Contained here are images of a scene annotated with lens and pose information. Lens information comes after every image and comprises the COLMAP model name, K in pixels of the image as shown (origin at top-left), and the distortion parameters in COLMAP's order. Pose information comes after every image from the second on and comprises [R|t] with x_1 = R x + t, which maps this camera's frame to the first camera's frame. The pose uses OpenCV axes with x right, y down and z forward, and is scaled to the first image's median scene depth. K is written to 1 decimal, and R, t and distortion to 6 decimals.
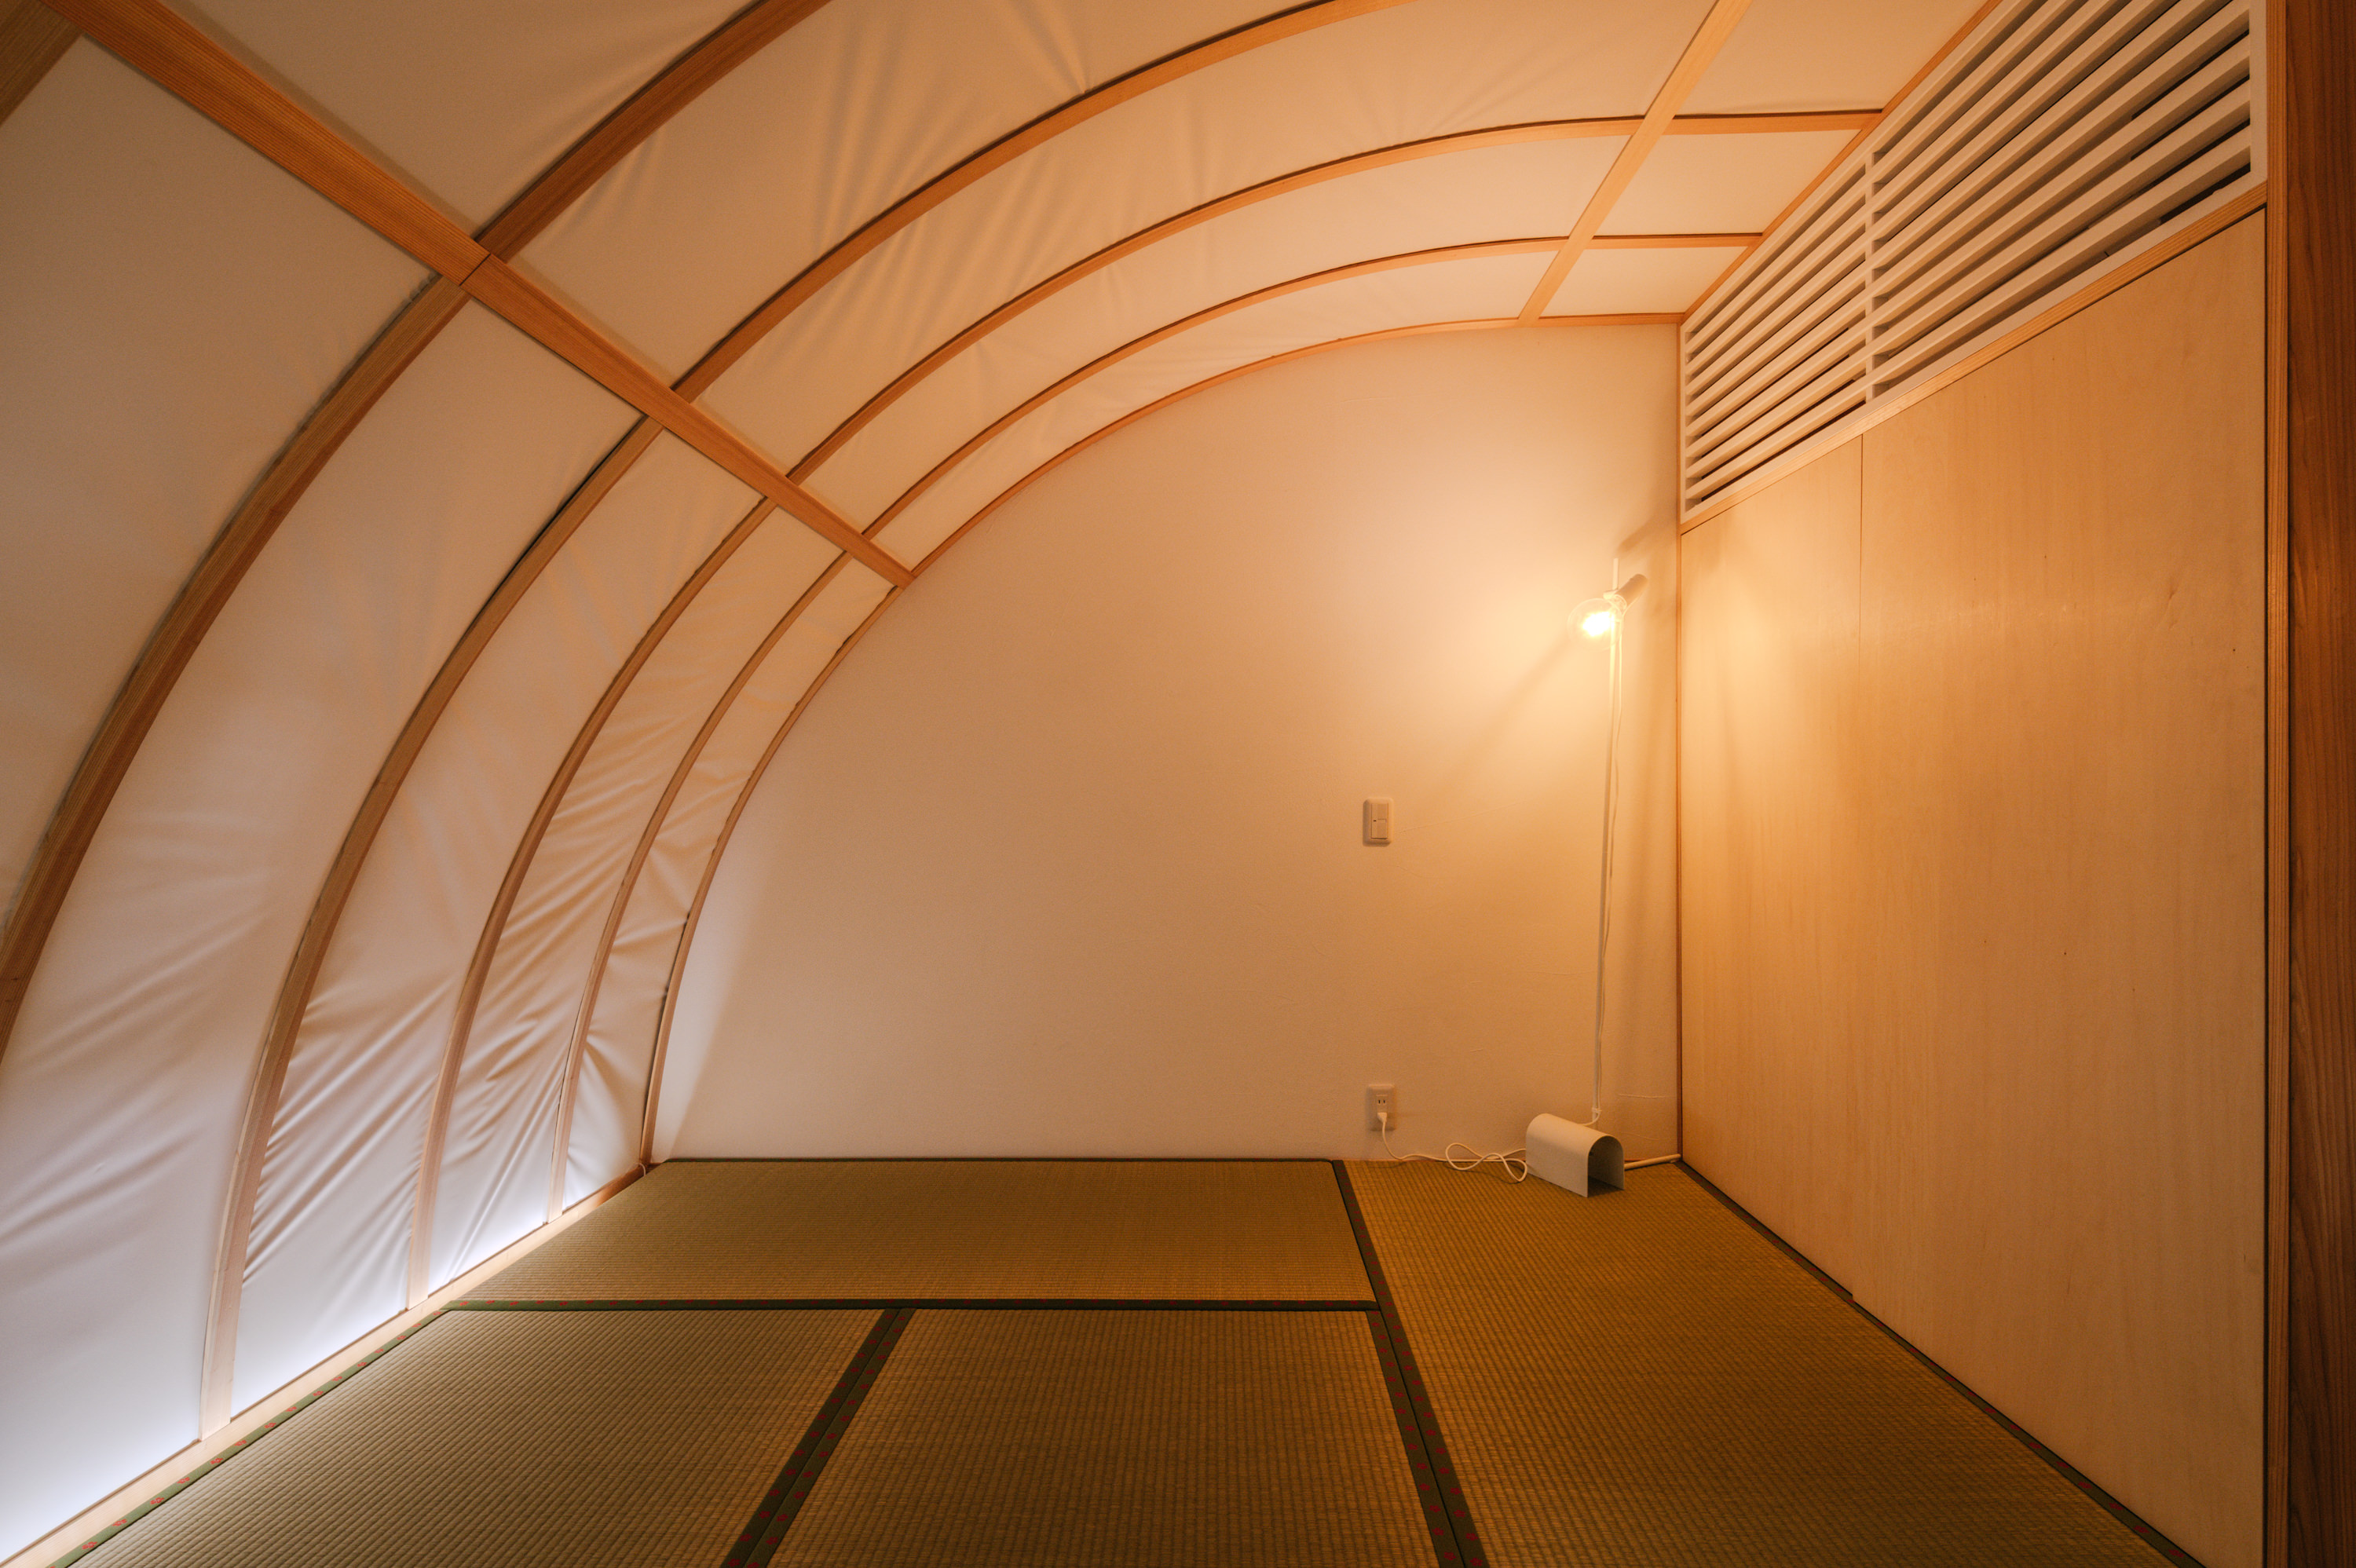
lens RADIAL K [[1156.4, 0, 1178.0], [0, 1156.4, 784.0], [0, 0, 1]] dist [0.000634, -0.001776]
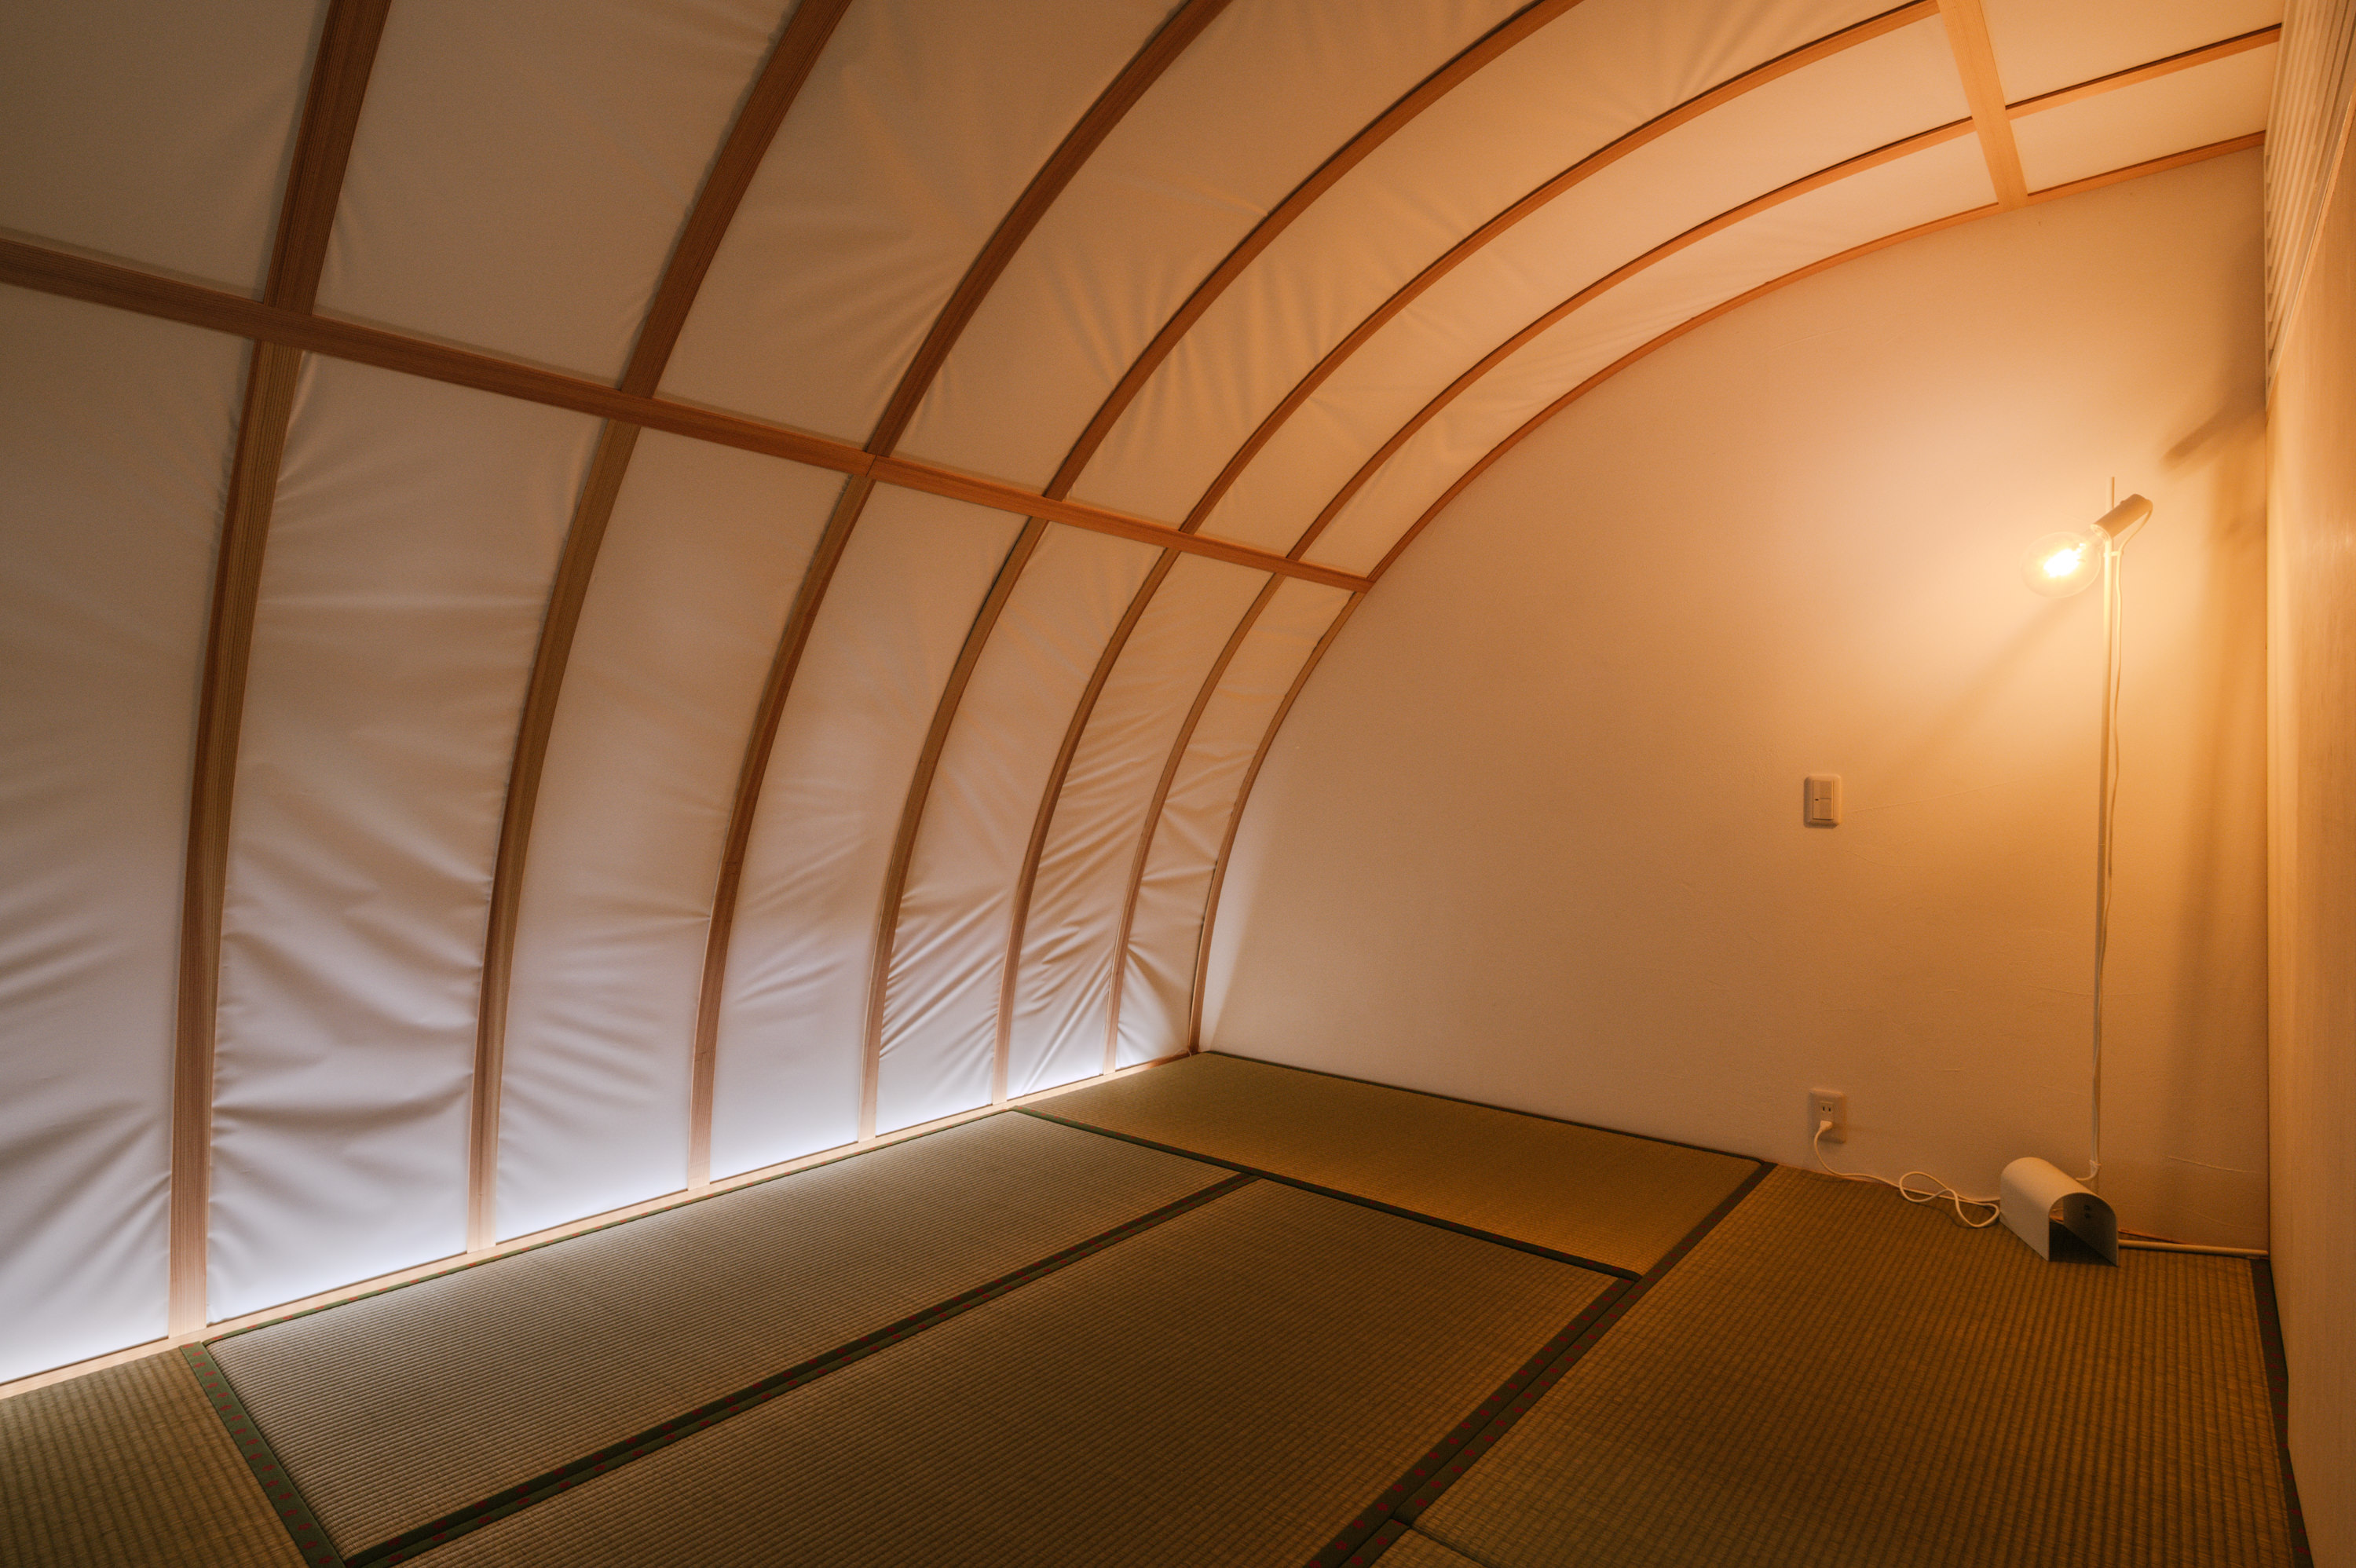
lens RADIAL K [[1152.8, 0, 1184.4], [0, 1152.8, 764.9], [0, 0, 1]] dist [-0.000788, -0.000724]
pose [[0.779663, 0.001120, -0.626199, 0.438041], [0.003824, 0.999971, 0.006549, -0.004843], [0.626188, -0.007501, 0.779636, -0.026953]]
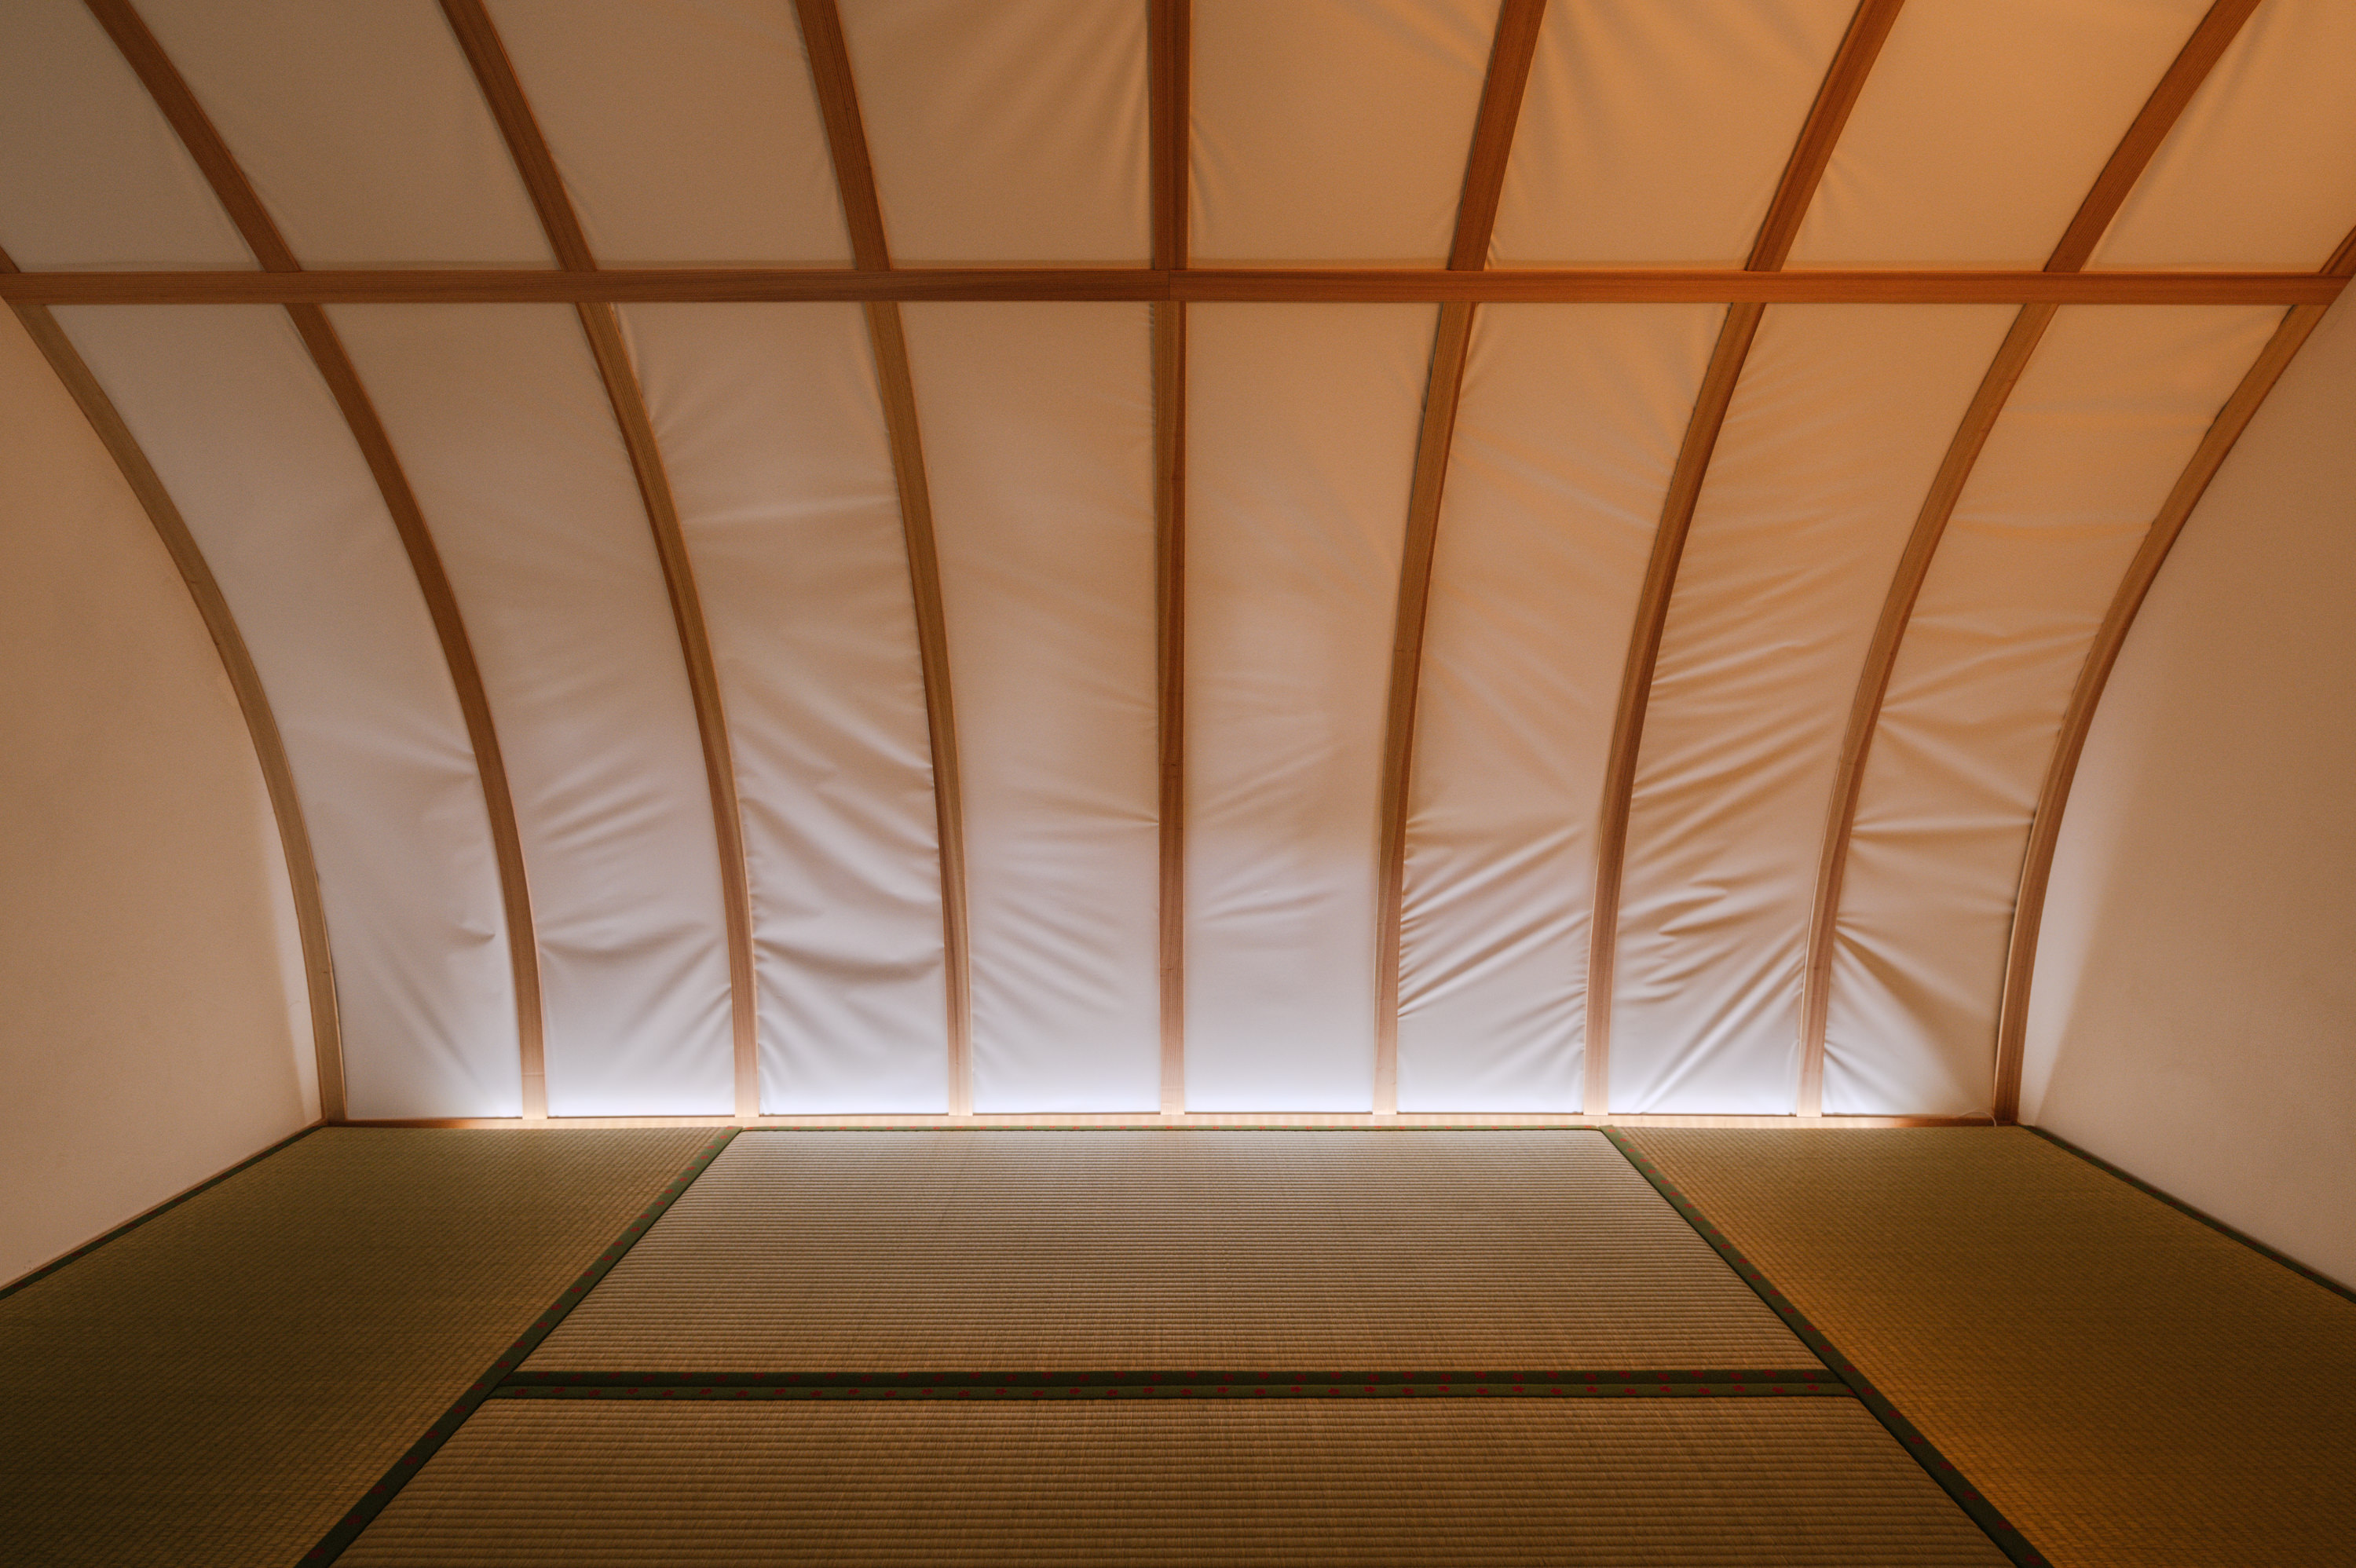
lens RADIAL K [[1173.4, 0, 1168.6], [0, 1173.4, 648.5], [0, 0, 1]] dist [0.001060, 0.000120]
pose [[0.028275, -0.000775, -0.999600, 0.420169], [0.014915, 0.999889, -0.000353, -0.005289], [0.999489, -0.014899, 0.028284, 0.506574]]
